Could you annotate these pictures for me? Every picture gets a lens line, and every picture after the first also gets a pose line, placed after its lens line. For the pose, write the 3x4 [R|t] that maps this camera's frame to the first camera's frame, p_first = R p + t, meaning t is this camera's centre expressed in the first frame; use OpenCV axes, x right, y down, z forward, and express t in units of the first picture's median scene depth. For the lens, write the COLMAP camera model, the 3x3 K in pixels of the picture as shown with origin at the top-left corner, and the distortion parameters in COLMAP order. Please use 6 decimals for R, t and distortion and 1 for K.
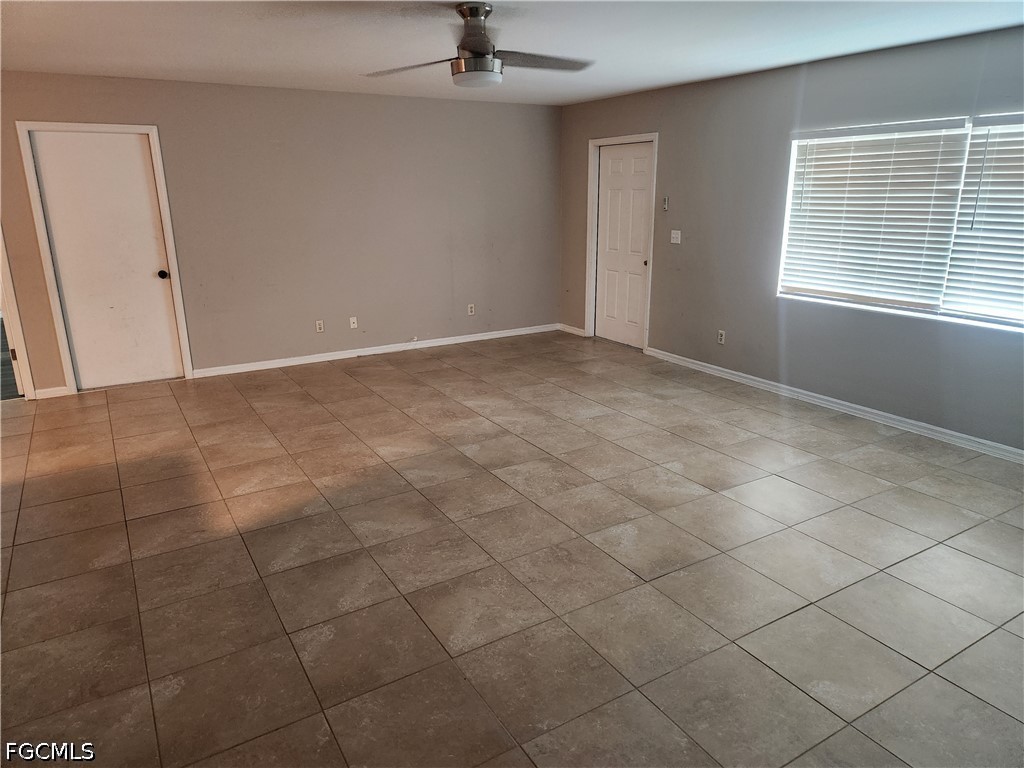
lens RADIAL K [[681.4, 0, 517.1], [0, 681.4, 381.0], [0, 0, 1]] dist [0.075215, -0.063173]
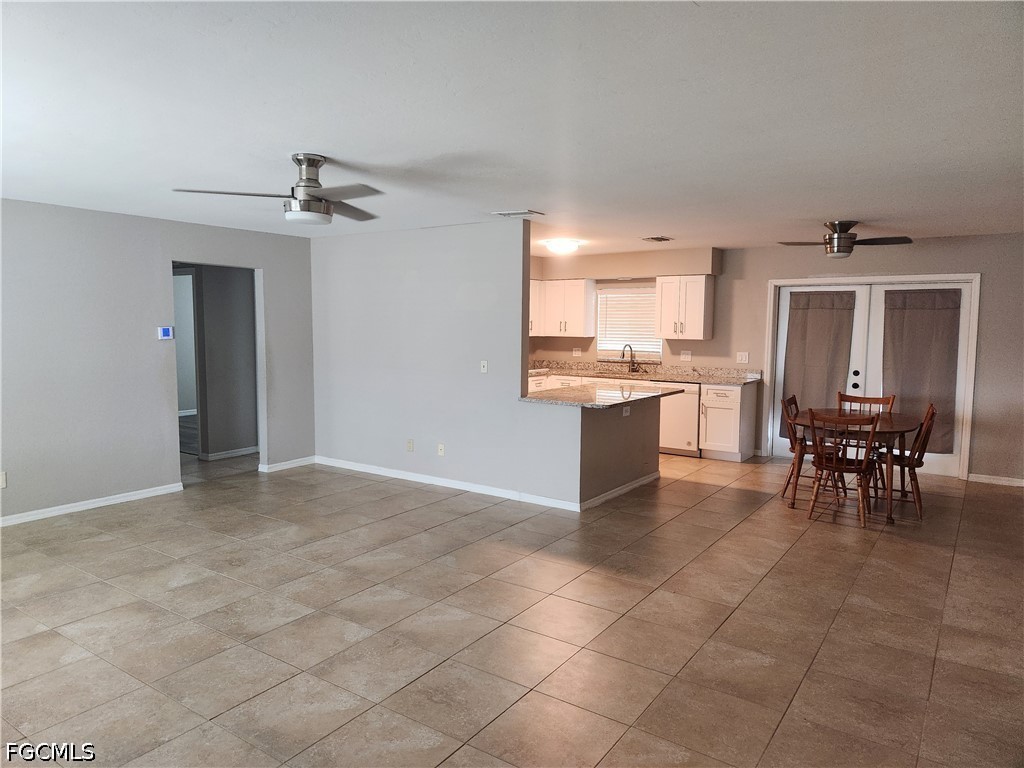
lens RADIAL K [[681.4, 0, 498.7], [0, 681.4, 382.7], [0, 0, 1]] dist [0.075215, -0.063173]
pose [[-0.920348, 0.038716, -0.389180, 0.084726], [-0.105573, 0.933555, 0.342533, -0.503470], [0.376582, 0.356336, -0.855108, 1.805534]]
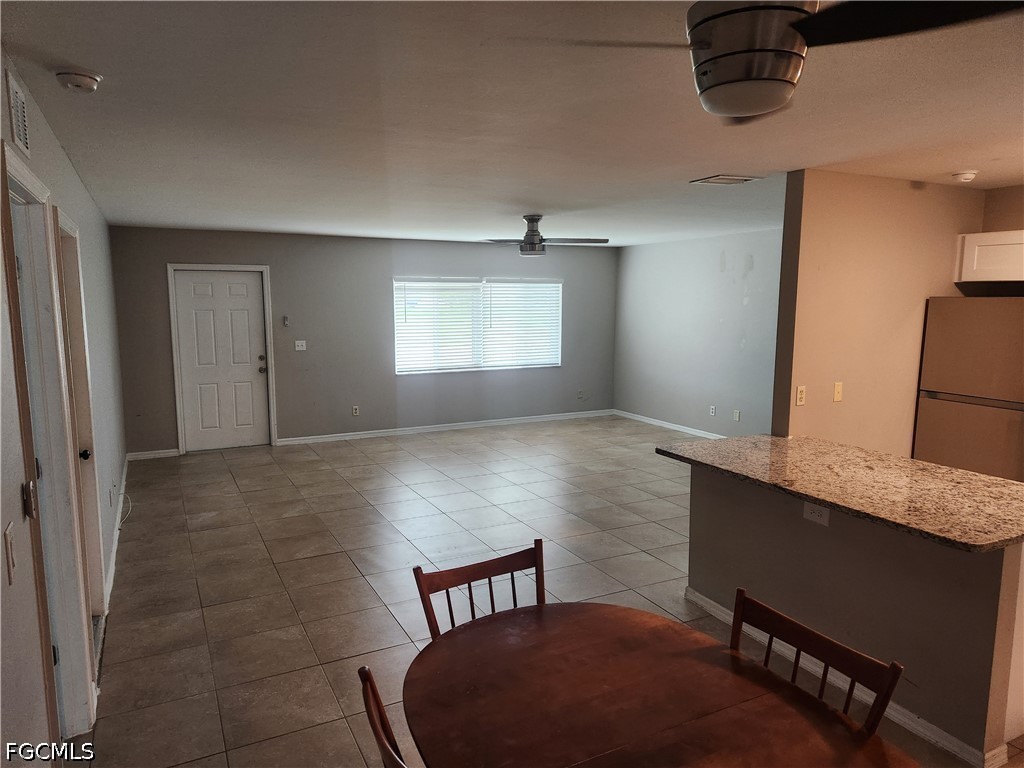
lens RADIAL K [[681.4, 0, 502.8], [0, 681.4, 385.9], [0, 0, 1]] dist [0.075215, -0.063173]
pose [[0.079891, -0.121986, 0.989311, -1.593199], [0.271965, 0.957497, 0.096101, -0.248990], [-0.958985, 0.261381, 0.109671, 0.814567]]
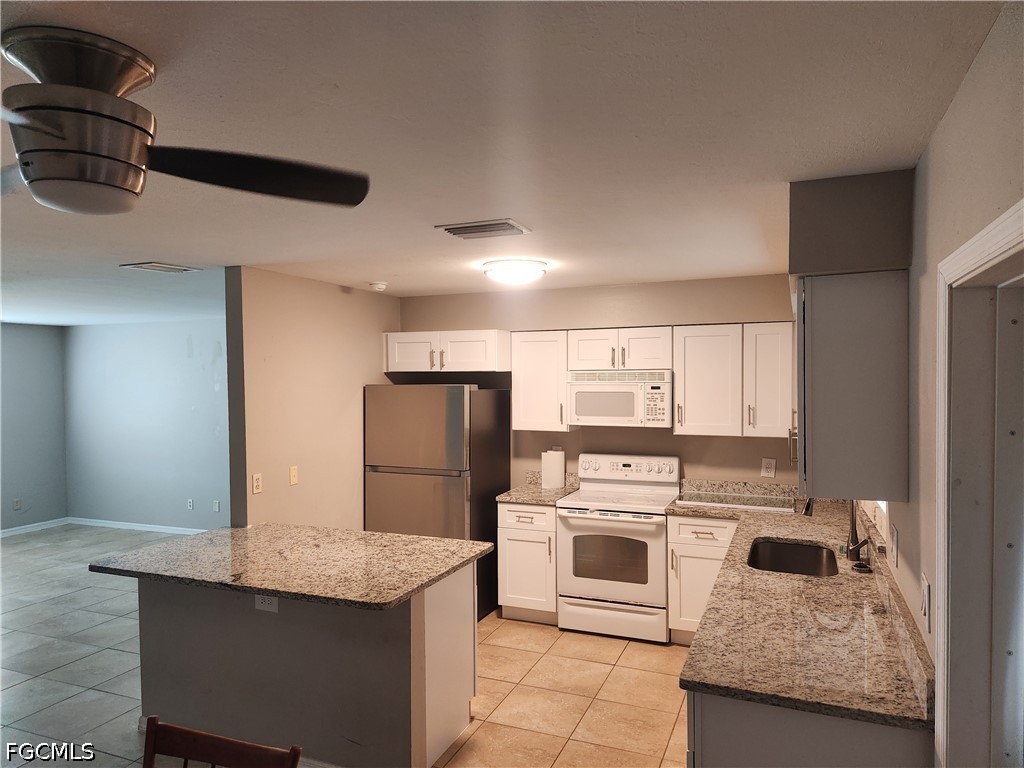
lens RADIAL K [[681.4, 0, 514.9], [0, 681.4, 398.1], [0, 0, 1]] dist [0.075215, -0.063173]
pose [[-0.592606, -0.014129, 0.805368, -1.611249], [0.234543, 0.953494, 0.189310, -0.244594], [-0.770589, 0.301080, -0.561733, 0.751999]]
